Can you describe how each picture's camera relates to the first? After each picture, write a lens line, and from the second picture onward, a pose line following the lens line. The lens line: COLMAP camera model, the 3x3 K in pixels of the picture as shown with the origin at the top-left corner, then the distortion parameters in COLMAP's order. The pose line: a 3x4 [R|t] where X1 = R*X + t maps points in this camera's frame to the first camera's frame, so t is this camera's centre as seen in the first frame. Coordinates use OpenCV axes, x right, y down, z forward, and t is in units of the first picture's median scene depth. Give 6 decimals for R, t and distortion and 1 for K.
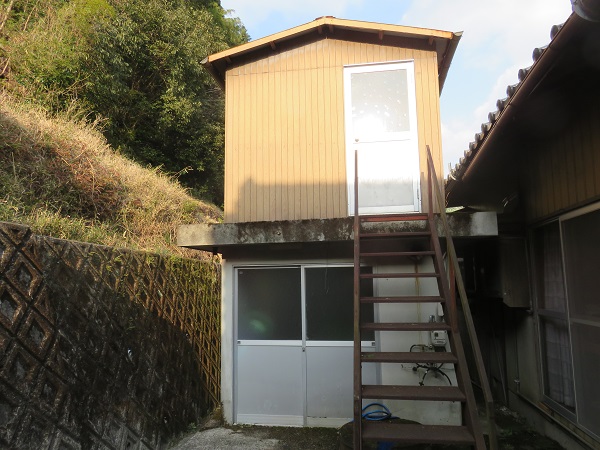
lens RADIAL K [[446.1, 0, 296.7], [0, 446.1, 219.5], [0, 0, 1]] dist [-0.007486, 0.004316]
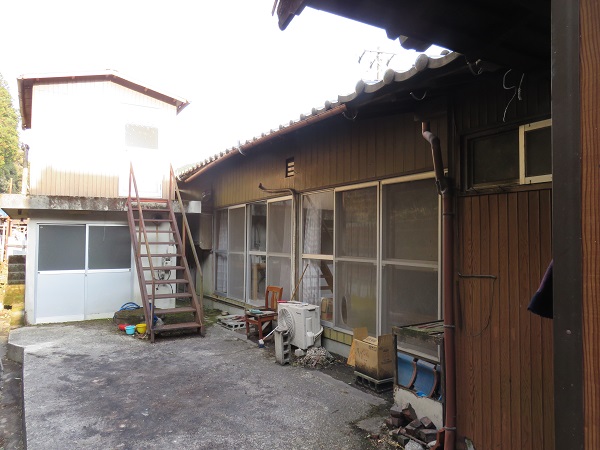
lens RADIAL K [[446.1, 0, 299.4], [0, 446.1, 223.4], [0, 0, 1]] dist [-0.007486, 0.004316]
pose [[0.762006, 0.039210, 0.646382, -0.477168], [-0.099238, 0.993445, 0.056727, -0.071885], [-0.639921, -0.107372, 0.760902, -0.769327]]
